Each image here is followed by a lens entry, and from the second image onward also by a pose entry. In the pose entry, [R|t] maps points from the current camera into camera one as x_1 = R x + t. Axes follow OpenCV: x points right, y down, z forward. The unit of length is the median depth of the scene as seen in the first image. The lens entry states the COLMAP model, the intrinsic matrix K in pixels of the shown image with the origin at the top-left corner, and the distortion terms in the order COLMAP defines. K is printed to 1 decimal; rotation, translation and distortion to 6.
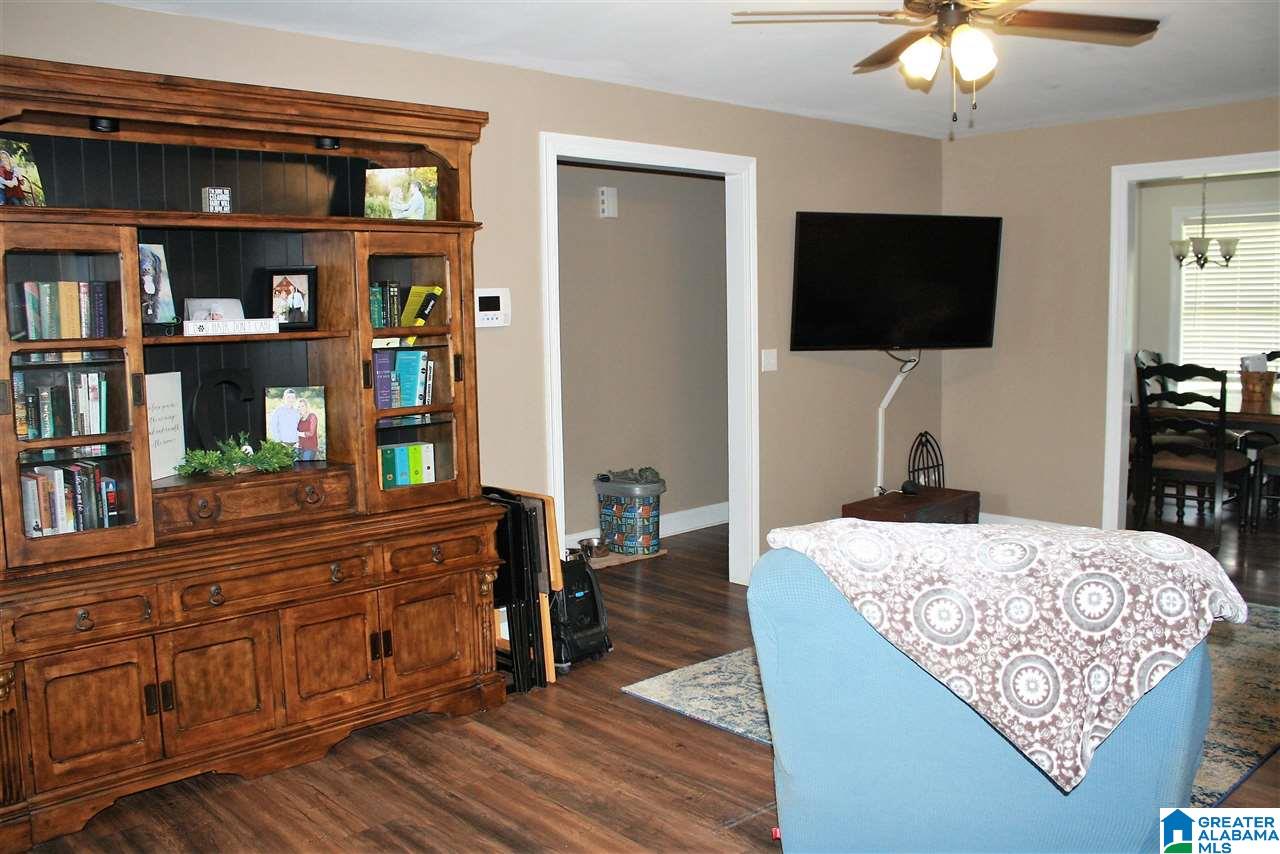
lens RADIAL K [[1079.2, 0, 640.0], [0, 1079.2, 427.0], [0, 0, 1]] dist [-0.158458, 0.138491]
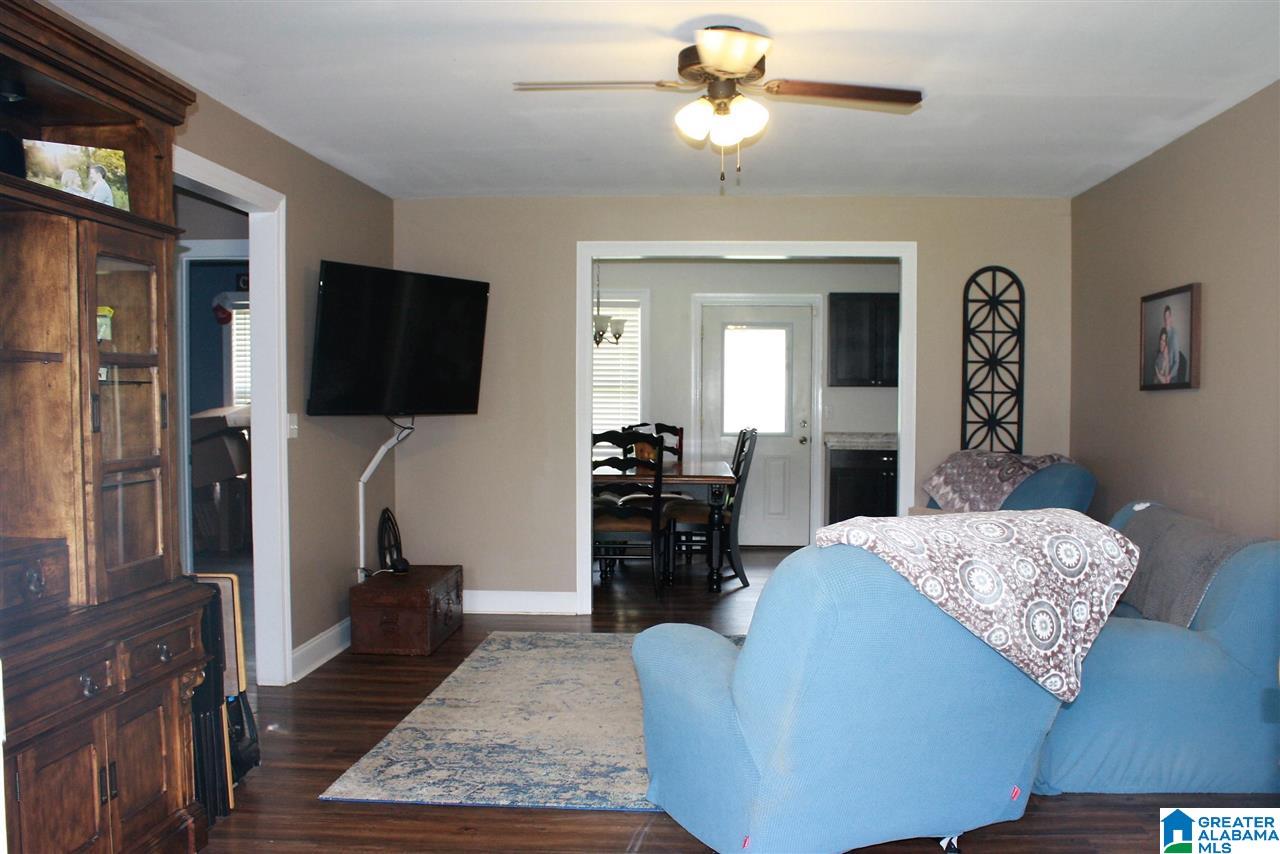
lens RADIAL K [[1206.8, 0, 676.2], [0, 1206.8, 478.2], [0, 0, 1]] dist [-0.176599, 0.162794]
pose [[0.717082, -0.026767, 0.696475, -0.496430], [0.063475, 0.997618, -0.027013, 0.040107], [-0.694092, 0.063579, 0.717073, 0.135432]]
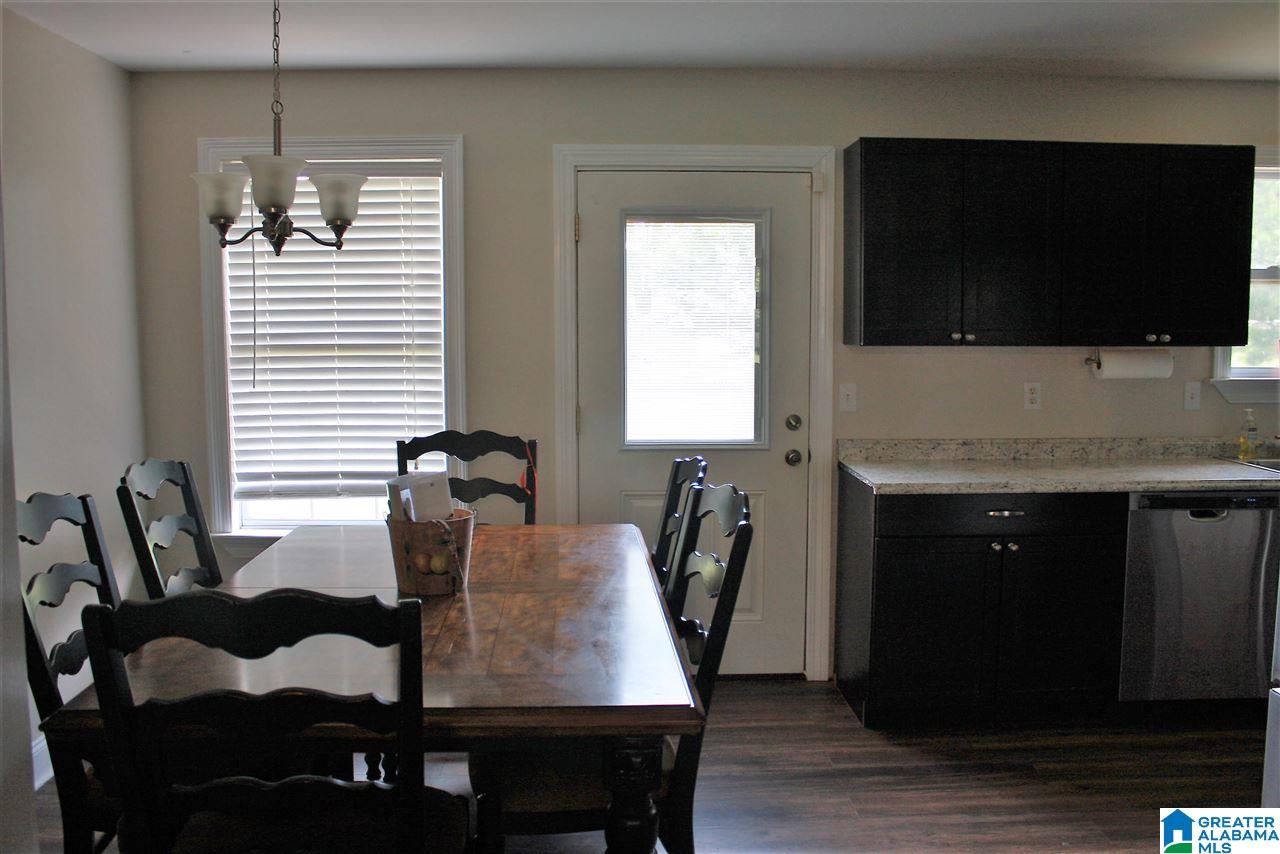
lens RADIAL K [[1079.2, 0, 640.0], [0, 1079.2, 427.0], [0, 0, 1]] dist [-0.158458, 0.138491]
pose [[0.656716, -0.058675, 0.751852, 0.641212], [0.075994, 0.997043, 0.011433, -0.159859], [-0.750300, 0.049628, 0.659233, 1.249402]]
